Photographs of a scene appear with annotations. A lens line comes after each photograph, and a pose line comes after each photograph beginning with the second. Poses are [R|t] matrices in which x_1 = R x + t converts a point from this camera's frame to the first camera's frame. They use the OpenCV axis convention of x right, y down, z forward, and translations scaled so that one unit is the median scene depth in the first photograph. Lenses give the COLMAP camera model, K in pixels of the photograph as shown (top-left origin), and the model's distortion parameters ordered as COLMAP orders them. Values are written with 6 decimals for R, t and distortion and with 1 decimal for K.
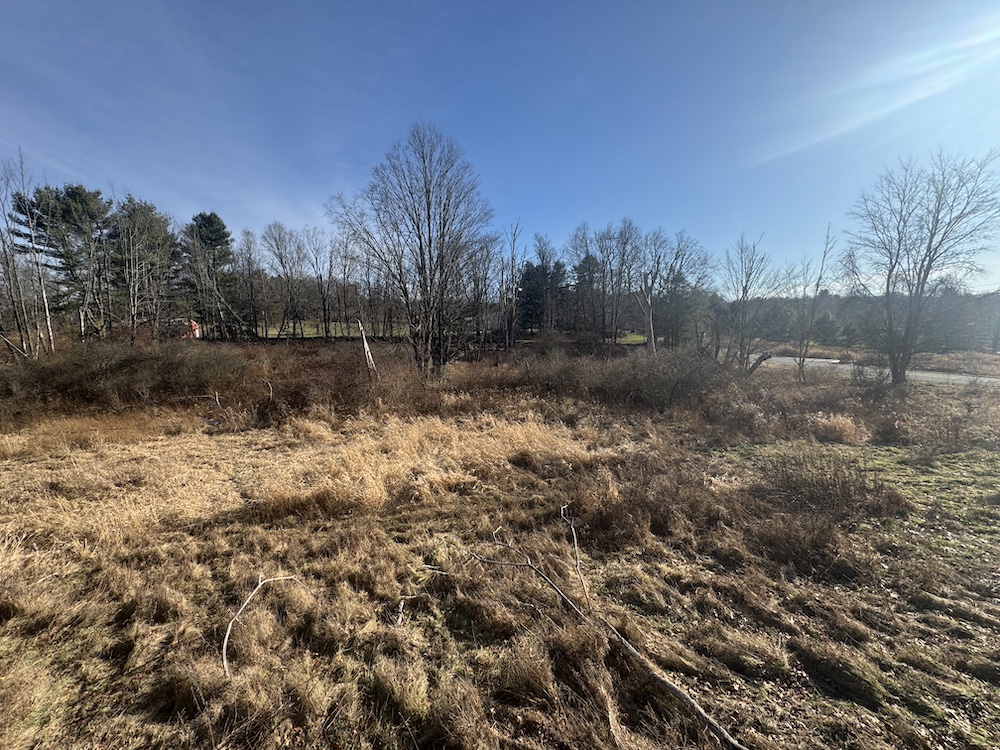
lens RADIAL K [[397.4, 0, 502.0], [0, 397.4, 375.7], [0, 0, 1]] dist [-0.000776, 0.000244]
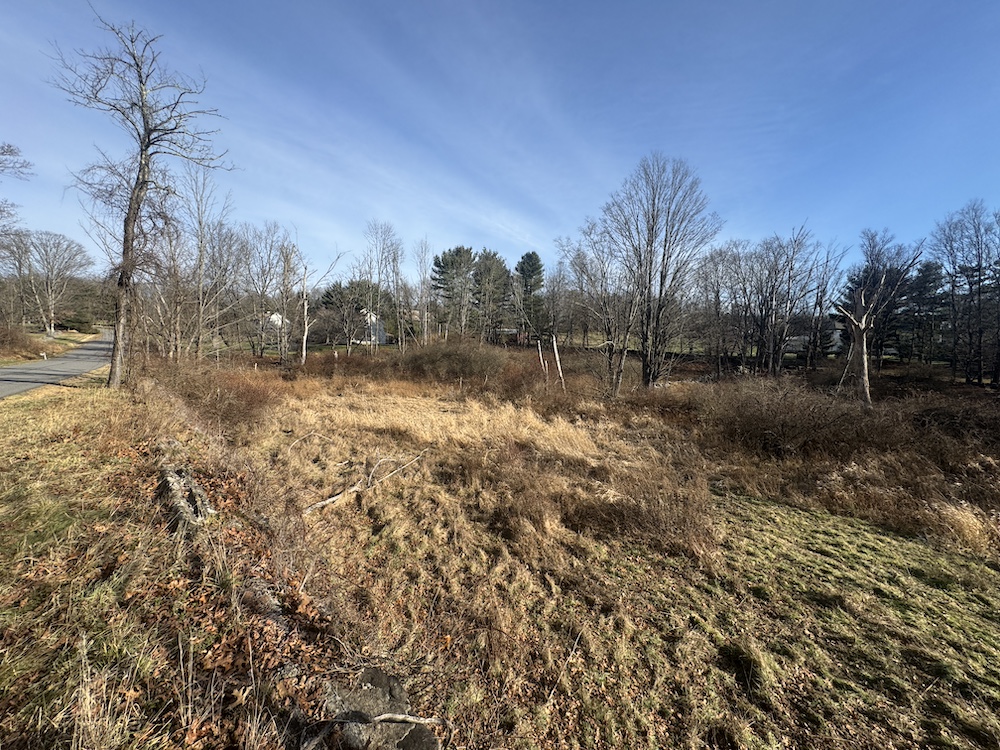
lens RADIAL K [[395.9, 0, 498.7], [0, 395.9, 378.5], [0, 0, 1]] dist [-0.000995, 0.000119]
pose [[0.701521, 0.114208, -0.703438, 0.627068], [-0.131854, 0.990834, 0.029373, -0.026827], [0.700345, 0.072145, 0.710150, -0.013599]]
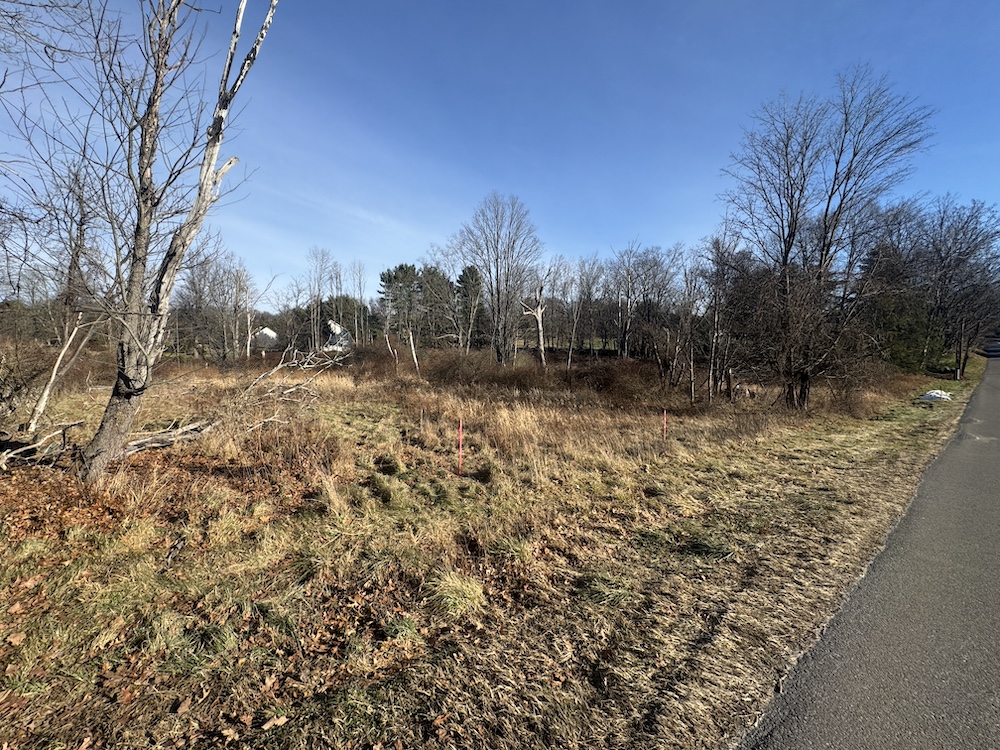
lens RADIAL K [[393.0, 0, 500.0], [0, 393.0, 375.0], [0, 0, 1]] dist [-0.001443, -0.000469]
pose [[0.686992, 0.070831, -0.723204, 1.669091], [-0.102336, 0.994750, 0.000214, 0.007584], [0.719423, 0.073863, 0.690634, 0.190097]]
